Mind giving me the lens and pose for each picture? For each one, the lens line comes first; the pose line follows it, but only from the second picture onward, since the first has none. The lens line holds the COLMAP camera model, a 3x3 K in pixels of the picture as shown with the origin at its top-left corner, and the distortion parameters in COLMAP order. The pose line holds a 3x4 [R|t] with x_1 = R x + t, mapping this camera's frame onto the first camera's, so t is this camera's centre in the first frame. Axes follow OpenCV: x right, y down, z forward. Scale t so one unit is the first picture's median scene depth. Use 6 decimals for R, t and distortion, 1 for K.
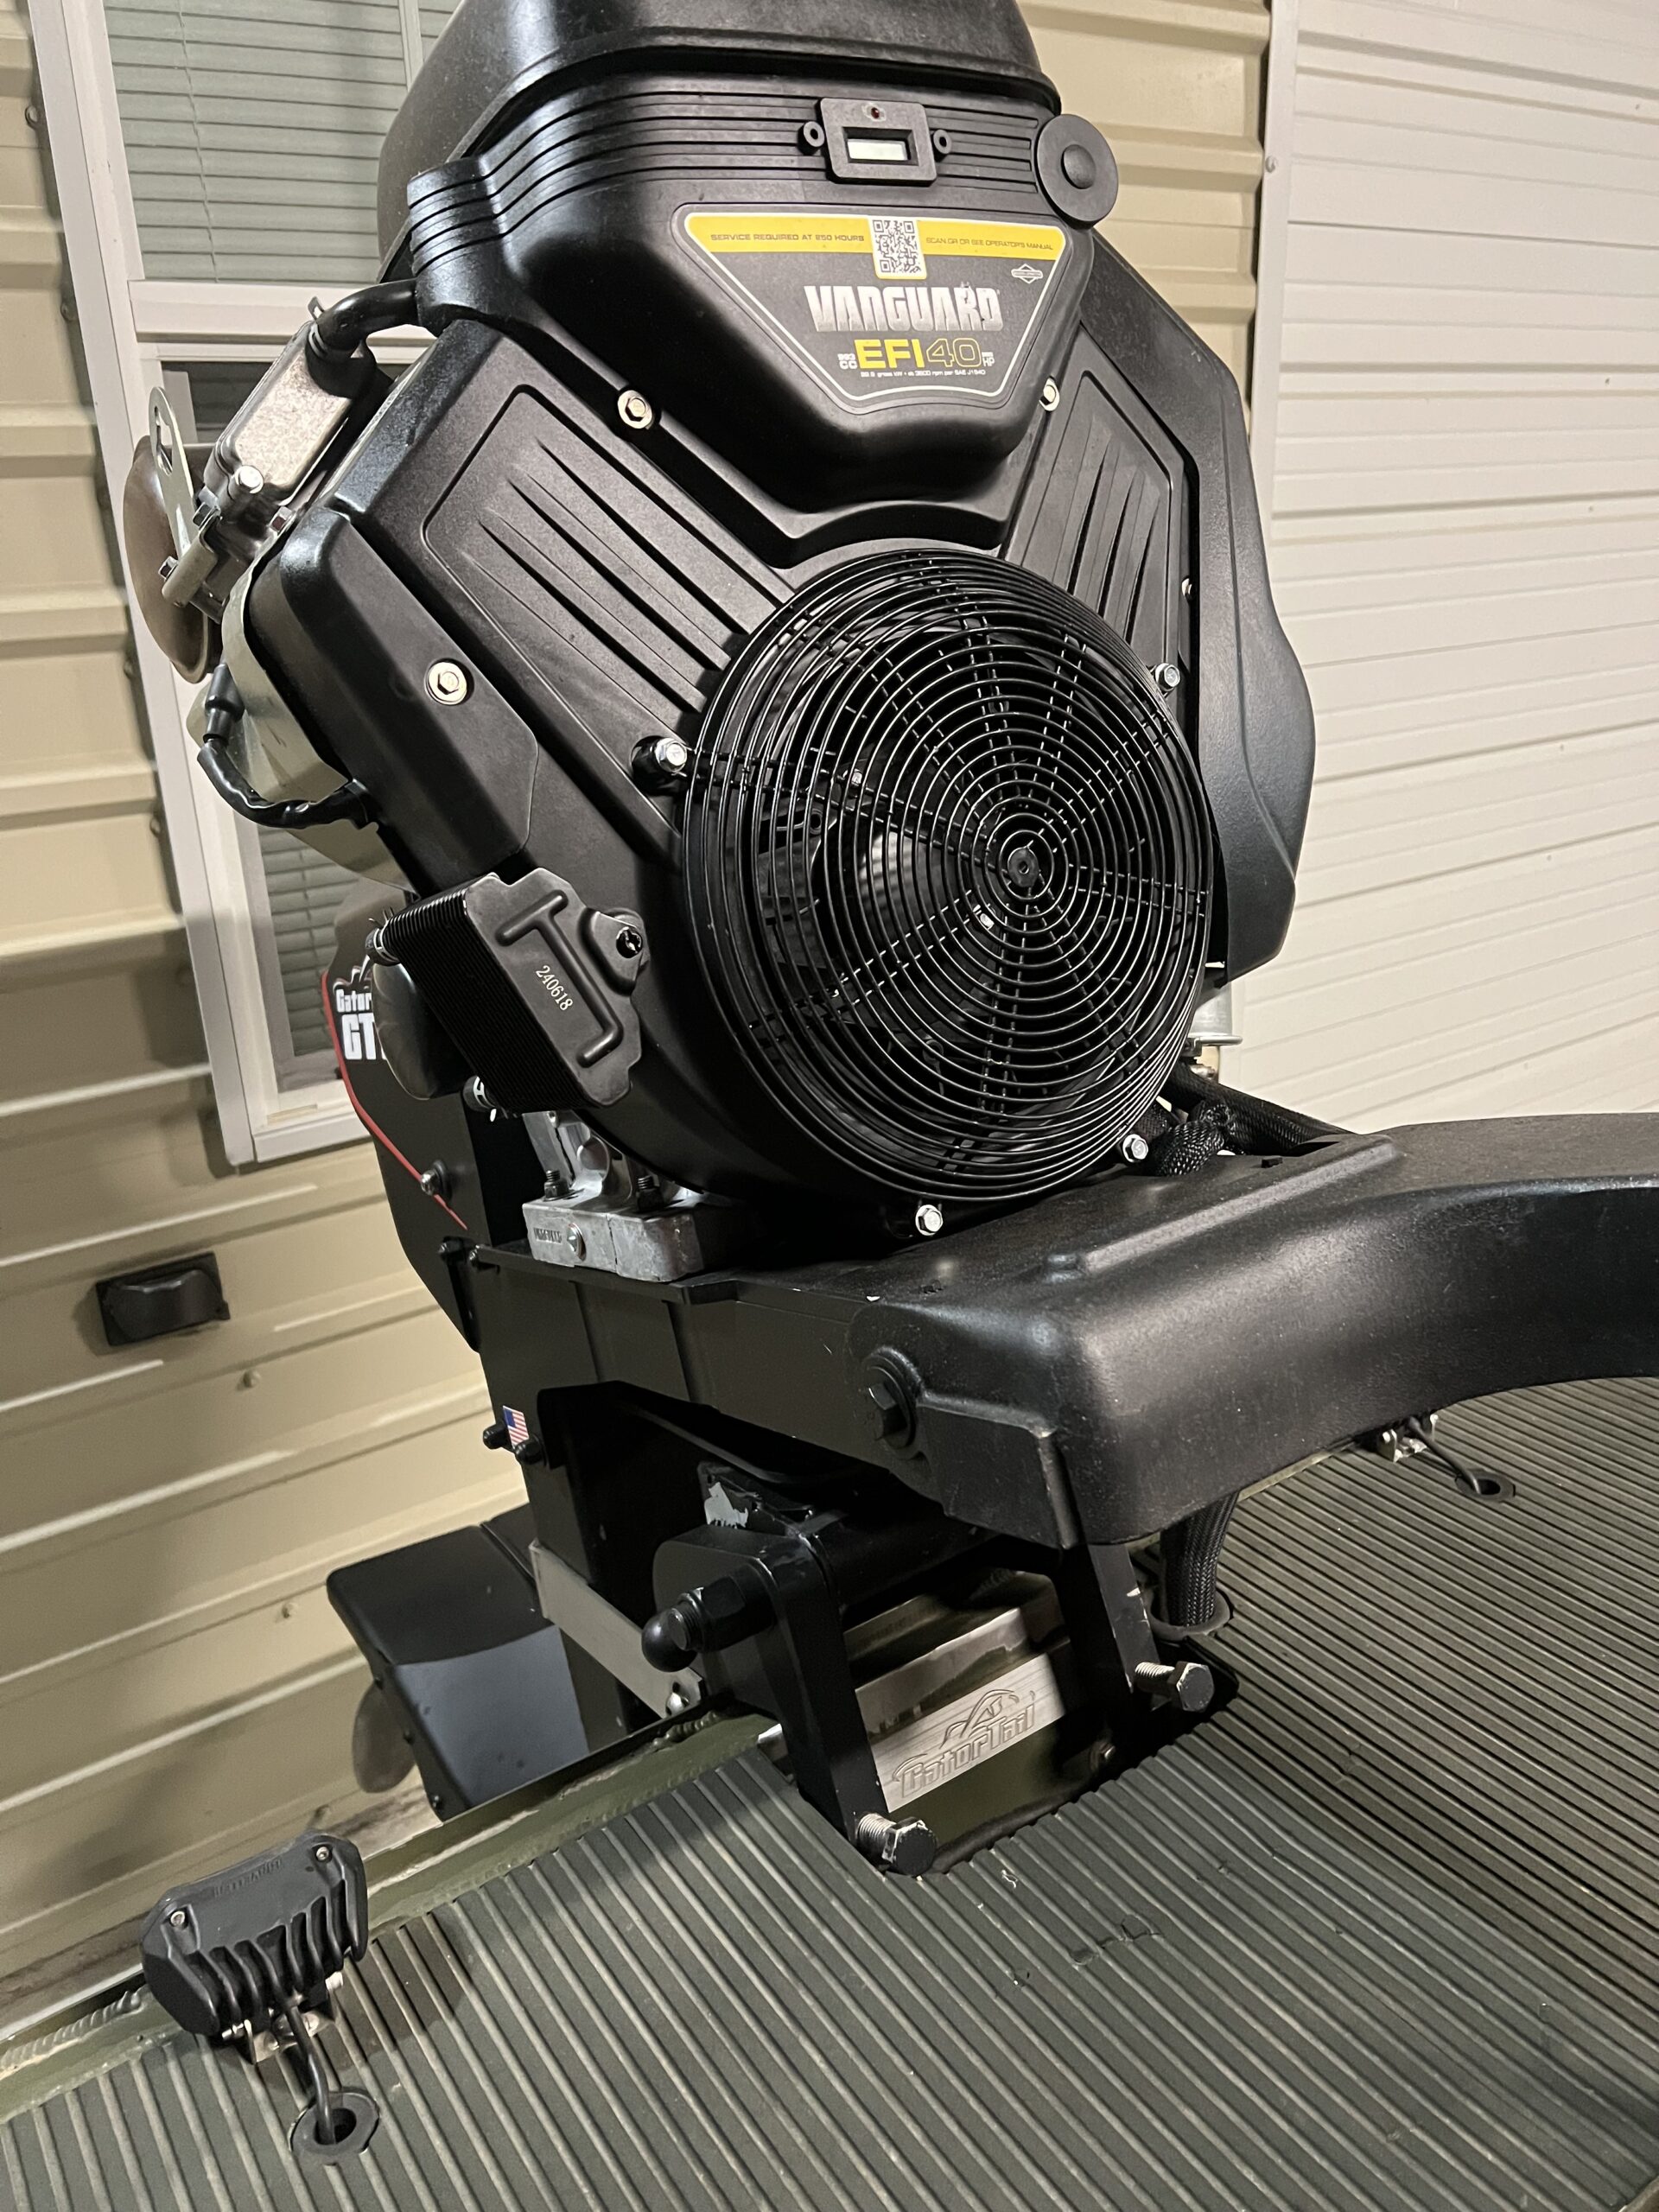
lens RADIAL K [[1685.6, 0, 829.5], [0, 1685.6, 1106.0], [0, 0, 1]] dist [0.018728, 0.001768]
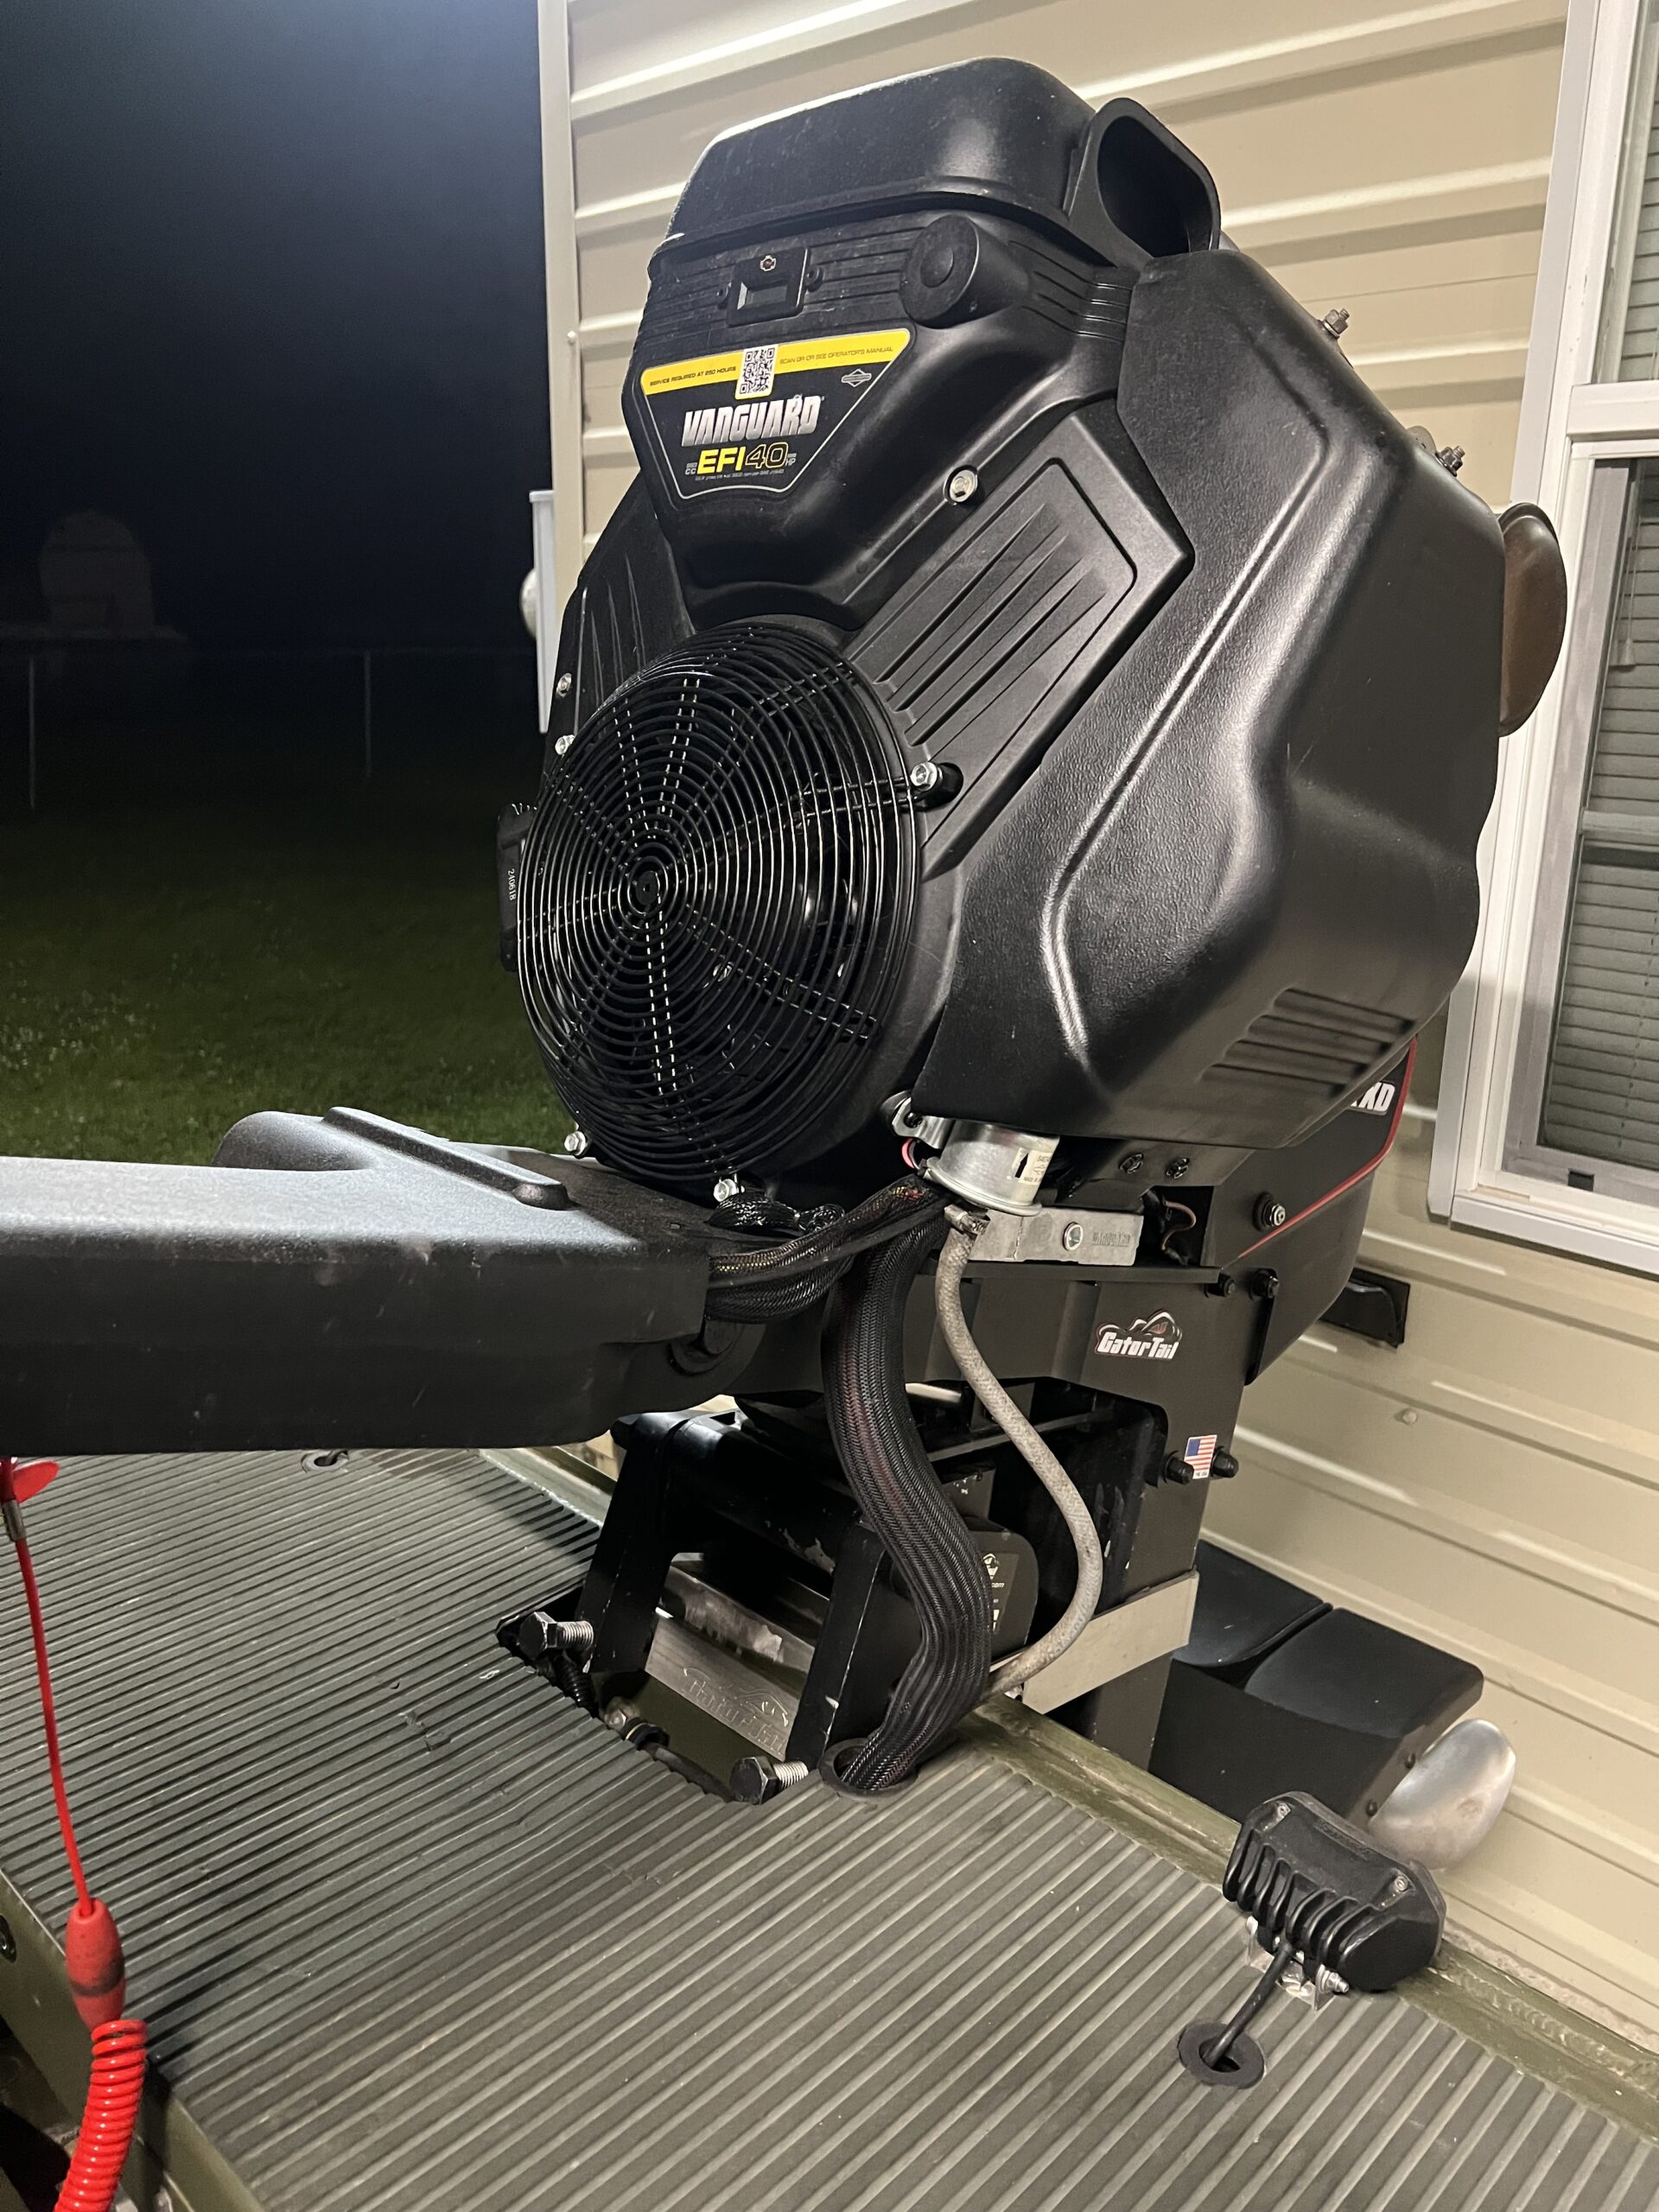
lens RADIAL K [[1660.3, 0, 829.5], [0, 1660.3, 1106.0], [0, 0, 1]] dist [0.043205, -0.076404]
pose [[0.201532, 0.319741, -0.925824, 1.279889], [-0.360562, 0.903063, 0.233394, -0.329469], [0.910703, 0.286781, 0.297282, 0.835789]]
